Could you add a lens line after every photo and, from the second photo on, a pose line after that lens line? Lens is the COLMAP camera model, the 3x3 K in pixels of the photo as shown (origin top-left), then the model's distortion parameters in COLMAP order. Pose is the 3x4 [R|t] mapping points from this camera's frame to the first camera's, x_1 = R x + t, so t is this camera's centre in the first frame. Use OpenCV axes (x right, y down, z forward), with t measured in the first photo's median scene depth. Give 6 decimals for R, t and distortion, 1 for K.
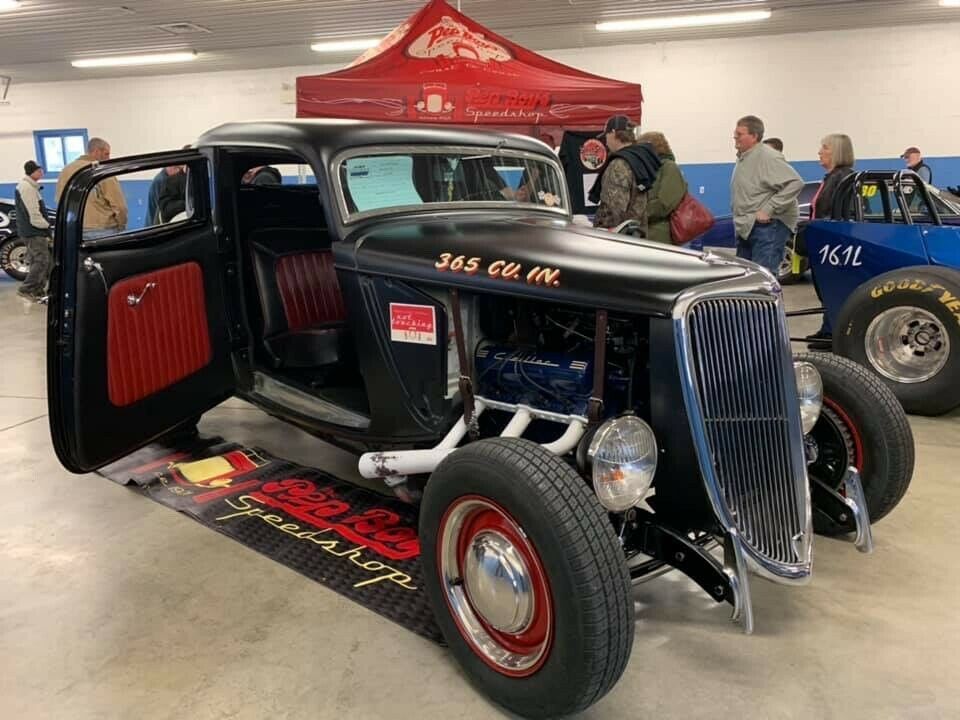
lens RADIAL K [[728.9, 0, 480.0], [0, 728.9, 360.0], [0, 0, 1]] dist [0.001873, -0.005314]
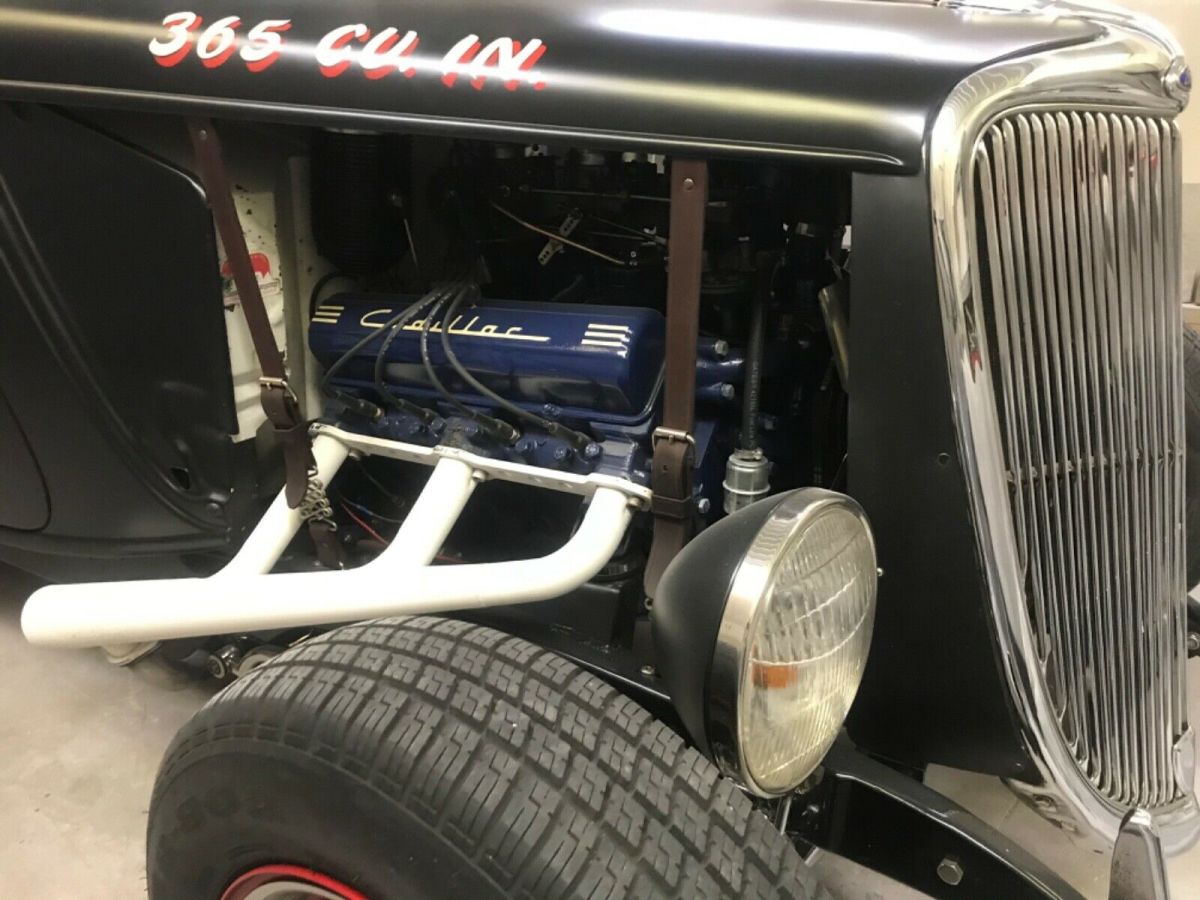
lens RADIAL K [[986.2, 0, 600.0], [0, 986.2, 450.0], [0, 0, 1]] dist [0.132537, -0.002986]
pose [[0.967260, -0.081574, 0.240321, 0.010575], [0.047841, 0.988565, 0.143002, -0.006295], [-0.249239, -0.126823, 0.960102, 0.499076]]
